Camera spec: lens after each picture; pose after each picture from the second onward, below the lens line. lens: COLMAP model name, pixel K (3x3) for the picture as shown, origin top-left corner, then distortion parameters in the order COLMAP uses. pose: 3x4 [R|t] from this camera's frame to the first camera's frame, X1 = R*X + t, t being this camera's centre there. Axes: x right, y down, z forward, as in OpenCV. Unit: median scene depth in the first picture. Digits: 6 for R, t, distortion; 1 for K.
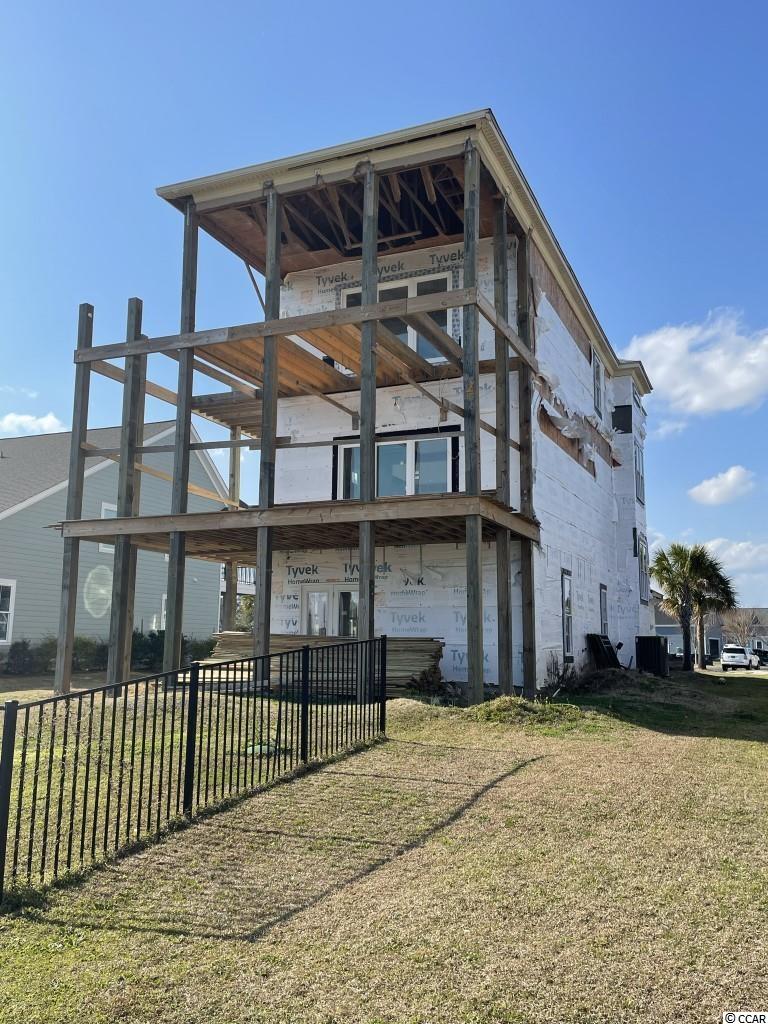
lens RADIAL K [[868.6, 0, 389.7], [0, 868.6, 518.8], [0, 0, 1]] dist [0.063651, -0.004506]
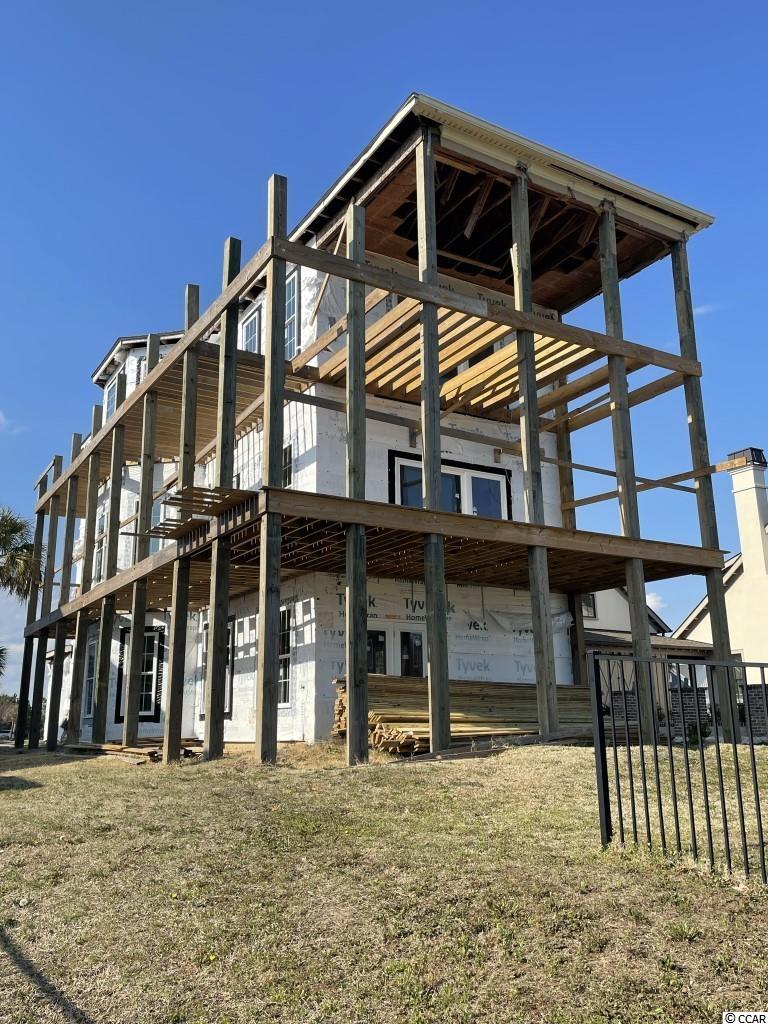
lens RADIAL K [[868.6, 0, 385.7], [0, 868.6, 508.1], [0, 0, 1]] dist [0.063651, -0.004506]
pose [[0.586199, 0.185289, 0.788694, -0.780503], [-0.104387, 0.982655, -0.153271, 0.101336], [-0.803414, 0.007518, 0.595373, 0.529681]]
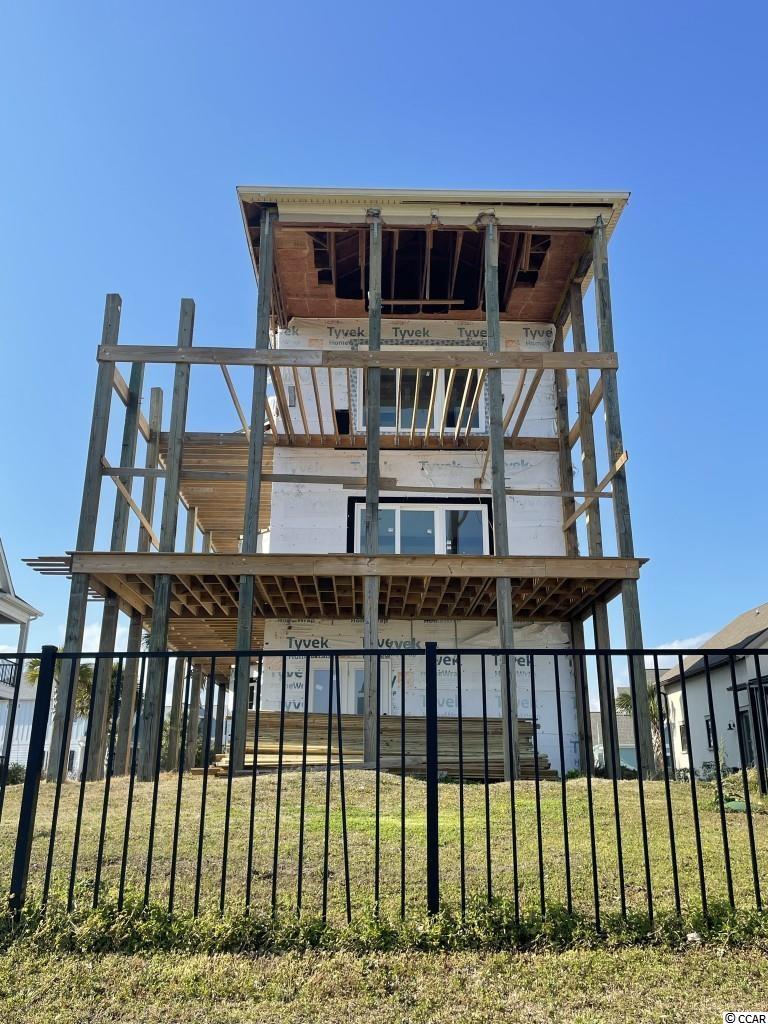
lens RADIAL K [[868.6, 0, 382.3], [0, 868.6, 510.6], [0, 0, 1]] dist [0.063651, -0.004506]
pose [[0.912263, 0.124422, 0.390249, -0.410200], [-0.059629, 0.982939, -0.173998, 0.080808], [-0.405241, 0.135462, 0.904118, 0.184803]]
